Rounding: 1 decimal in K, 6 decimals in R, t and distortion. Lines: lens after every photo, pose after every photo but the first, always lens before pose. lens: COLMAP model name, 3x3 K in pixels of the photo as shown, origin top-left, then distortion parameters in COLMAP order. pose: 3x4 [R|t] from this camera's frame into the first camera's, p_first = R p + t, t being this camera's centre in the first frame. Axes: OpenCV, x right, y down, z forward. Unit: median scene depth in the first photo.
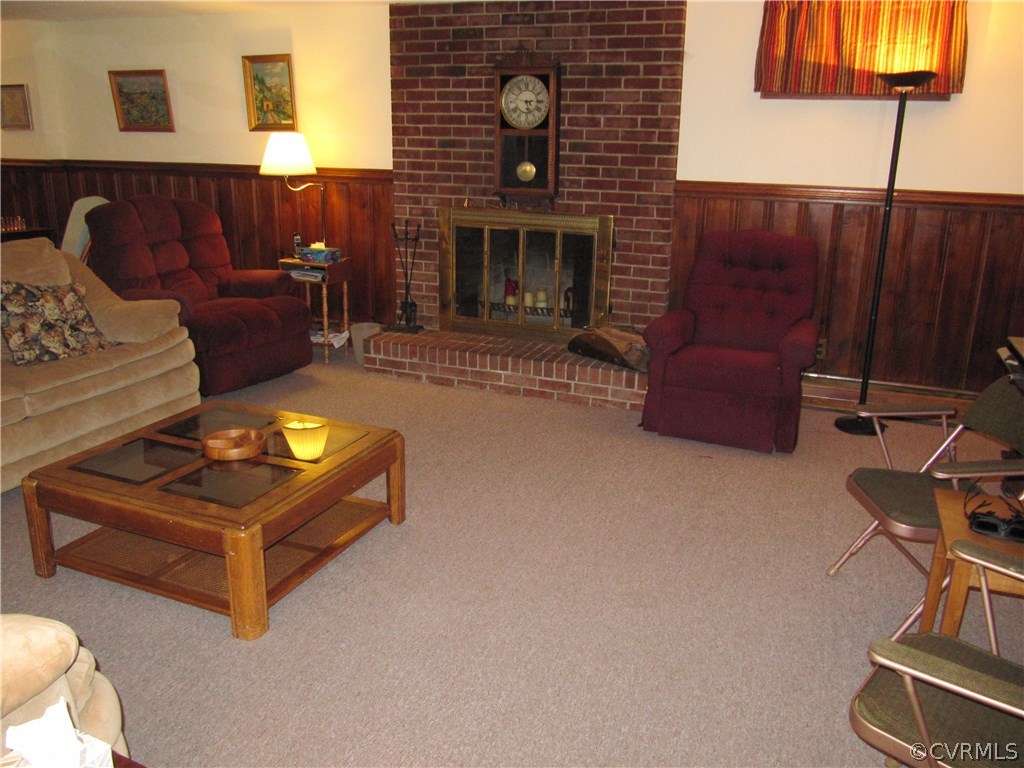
lens RADIAL K [[847.5, 0, 509.5], [0, 847.5, 382.0], [0, 0, 1]] dist [-0.046987, 0.024847]
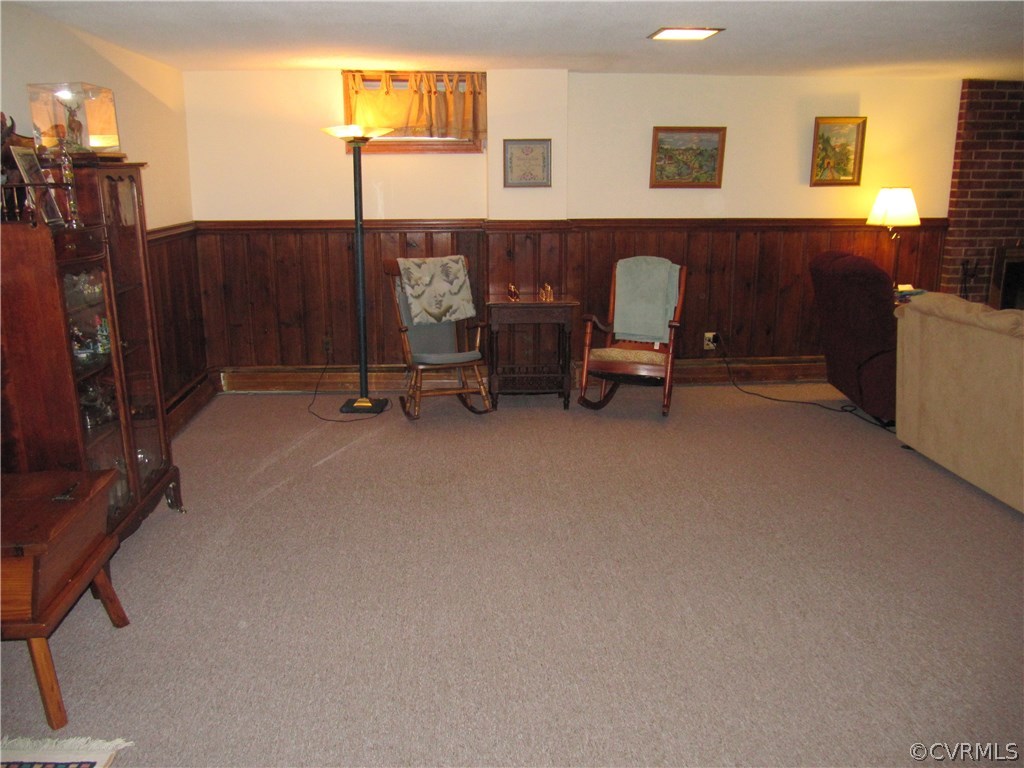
lens RADIAL K [[847.5, 0, 526.4], [0, 847.5, 362.0], [0, 0, 1]] dist [-0.046987, 0.024847]
pose [[0.894508, -0.116727, 0.431544, -1.249239], [0.143981, 0.989098, -0.030906, -0.110454], [-0.423232, 0.089780, 0.901562, 0.241811]]
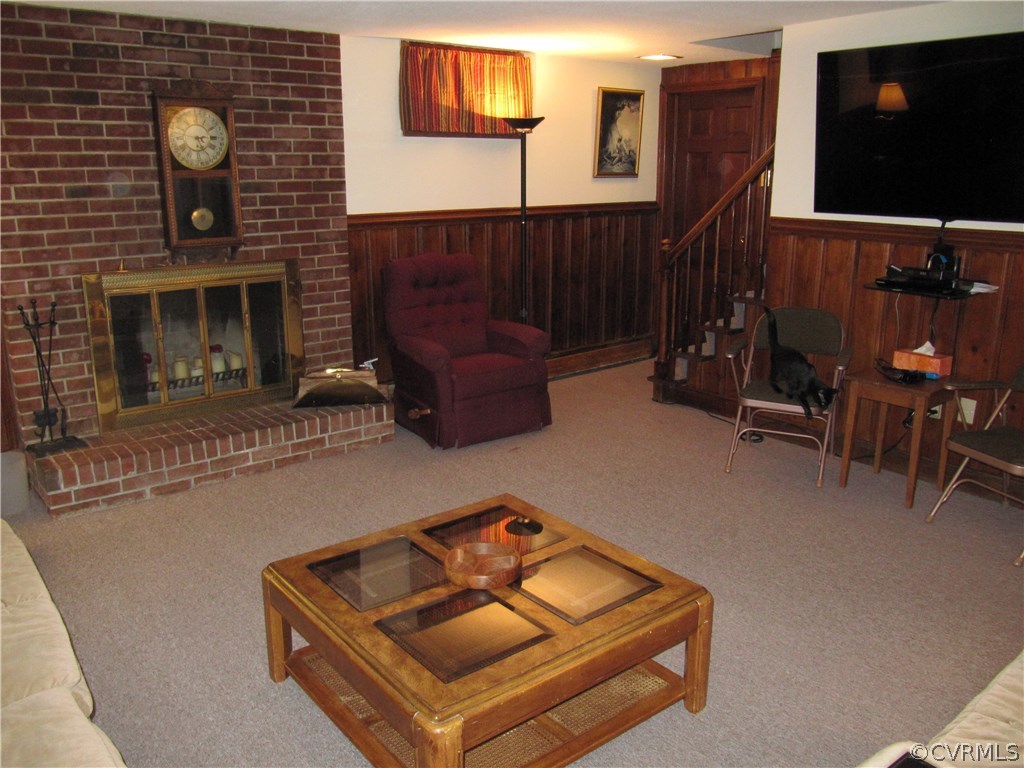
lens RADIAL K [[847.5, 0, 508.4], [0, 847.5, 385.2], [0, 0, 1]] dist [-0.046987, 0.024847]
pose [[0.485564, -0.236834, 0.841509, -0.574648], [0.262472, 0.957688, 0.118080, -0.105037], [-0.833868, 0.163537, 0.527181, 0.314237]]
